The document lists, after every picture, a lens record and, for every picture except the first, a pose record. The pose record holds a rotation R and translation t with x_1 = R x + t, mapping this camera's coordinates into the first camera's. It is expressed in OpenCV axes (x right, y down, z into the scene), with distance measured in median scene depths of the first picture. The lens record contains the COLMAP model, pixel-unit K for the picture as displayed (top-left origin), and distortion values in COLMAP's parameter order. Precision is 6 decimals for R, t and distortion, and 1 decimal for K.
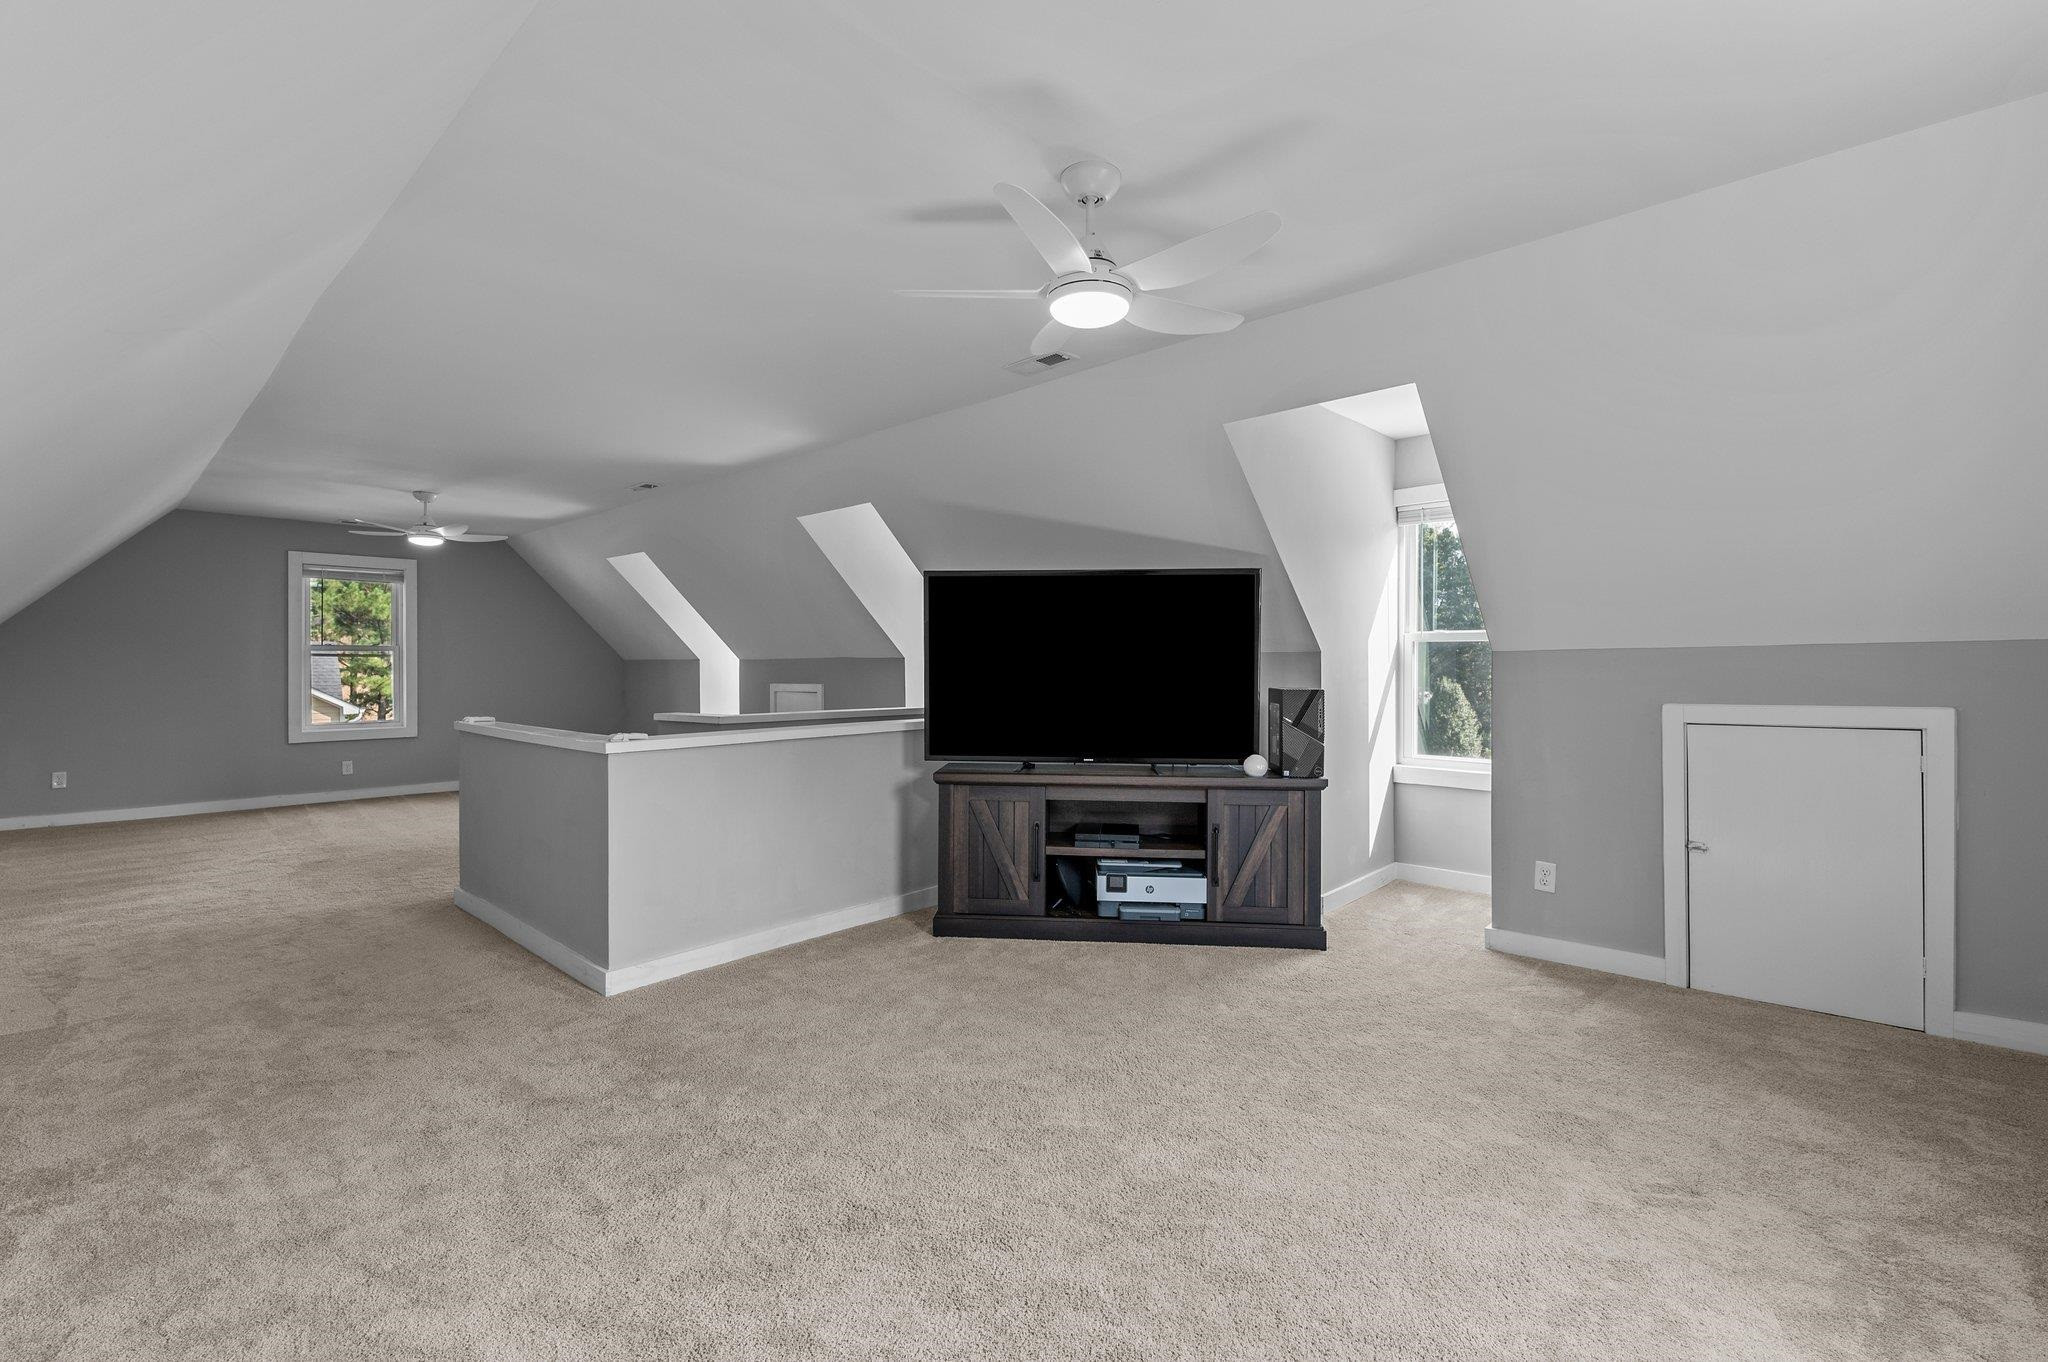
lens RADIAL K [[887.0, 0, 1017.5], [0, 887.0, 669.1], [0, 0, 1]] dist [0.018883, -0.014370]
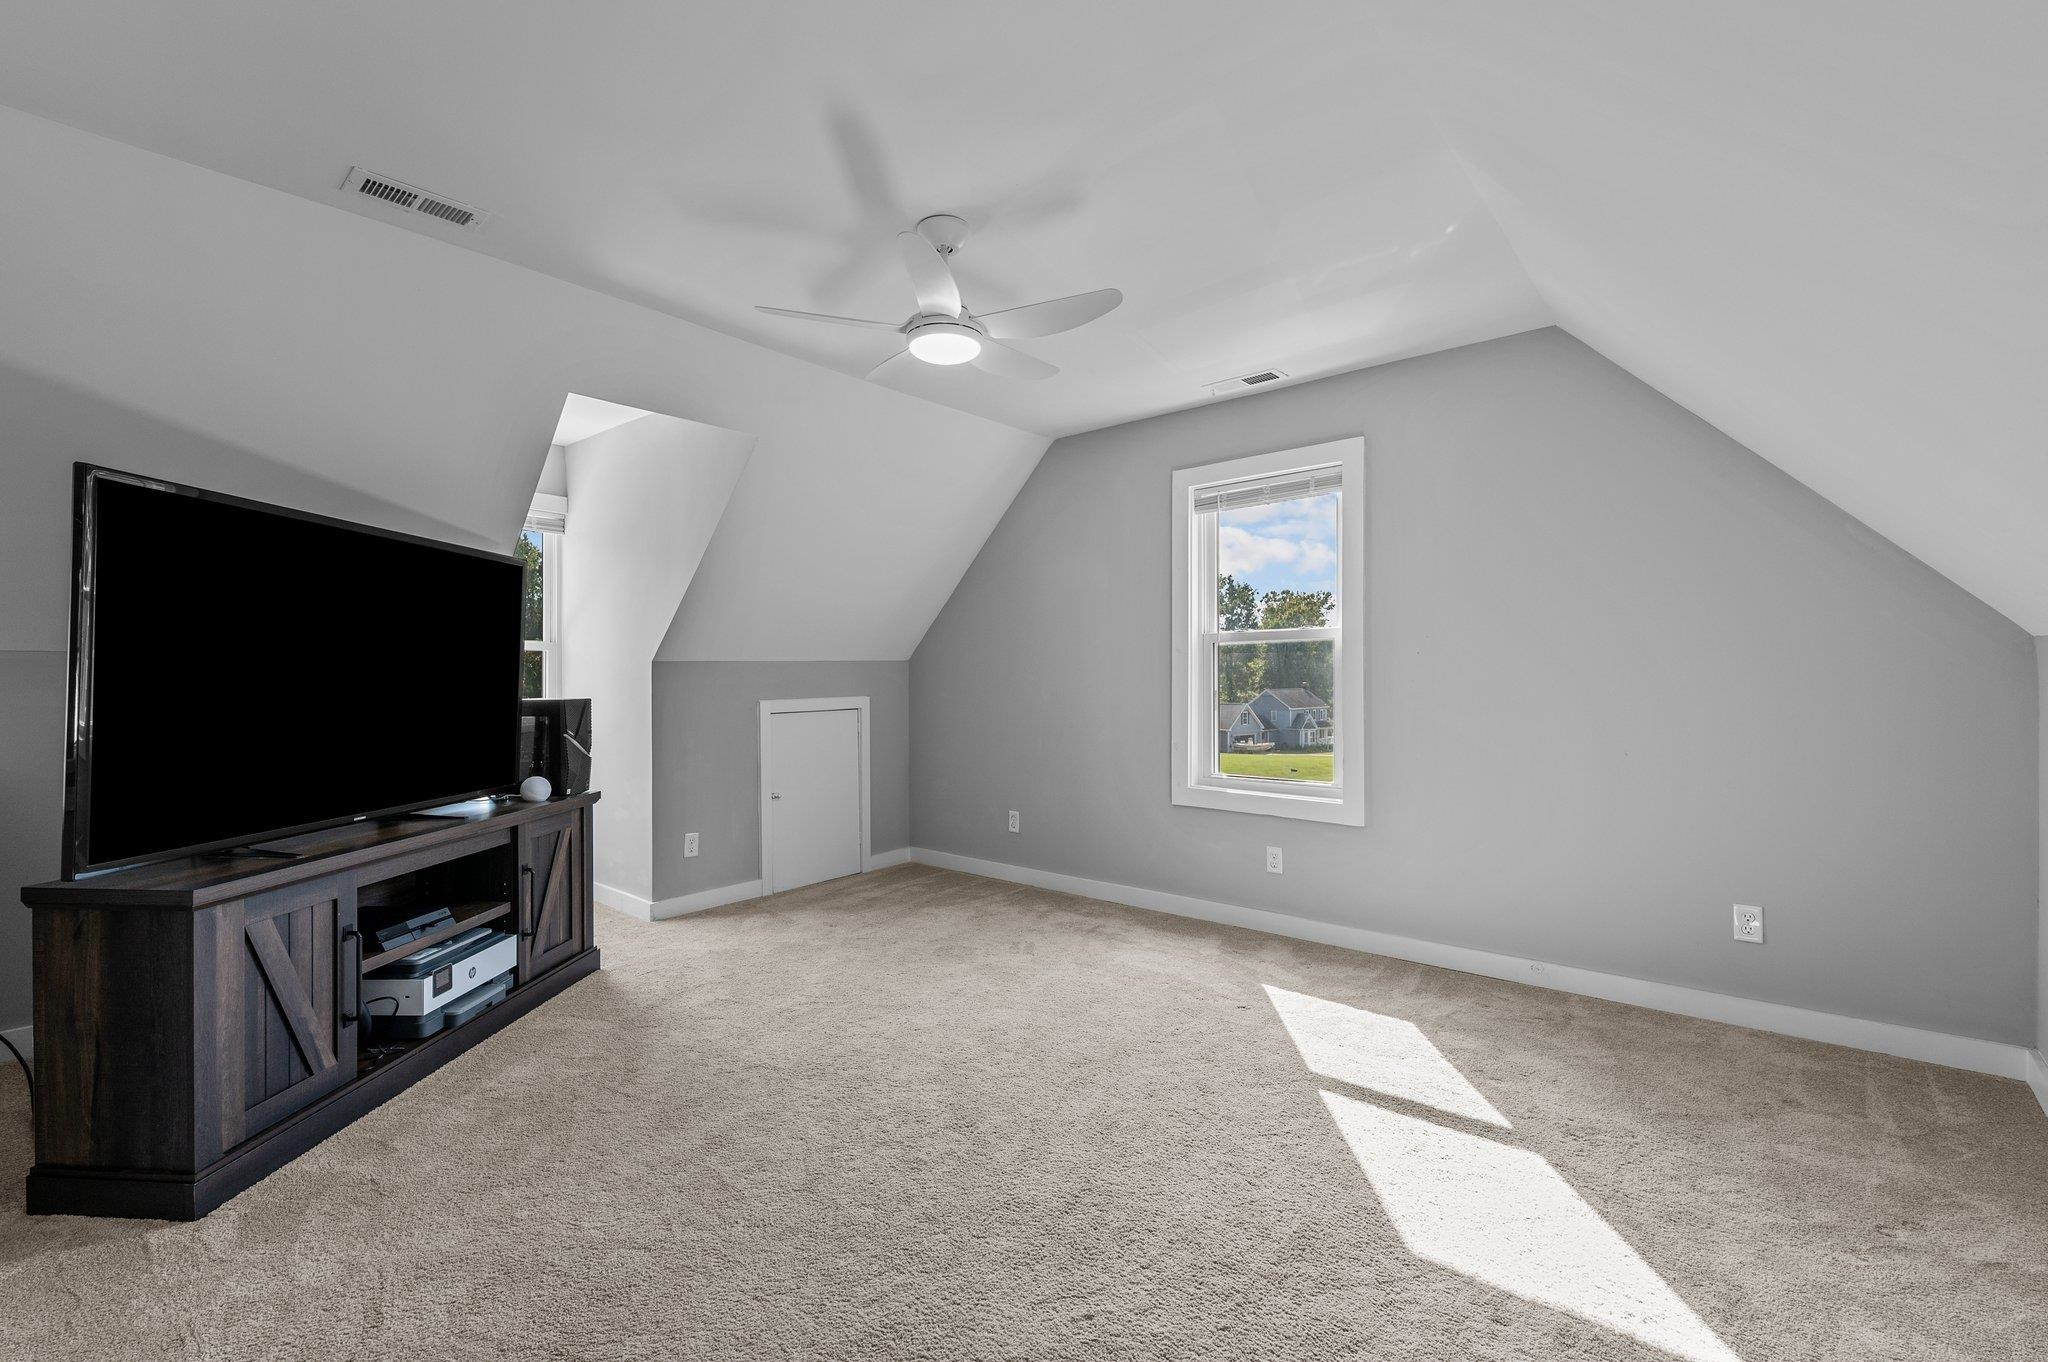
lens RADIAL K [[887.0, 0, 1024.6], [0, 887.0, 687.1], [0, 0, 1]] dist [0.002862, -0.000047]
pose [[-0.065873, -0.011846, 0.997758, -0.635153], [0.005943, 0.999907, 0.012264, 0.002693], [-0.997810, 0.006738, -0.065797, 0.600318]]
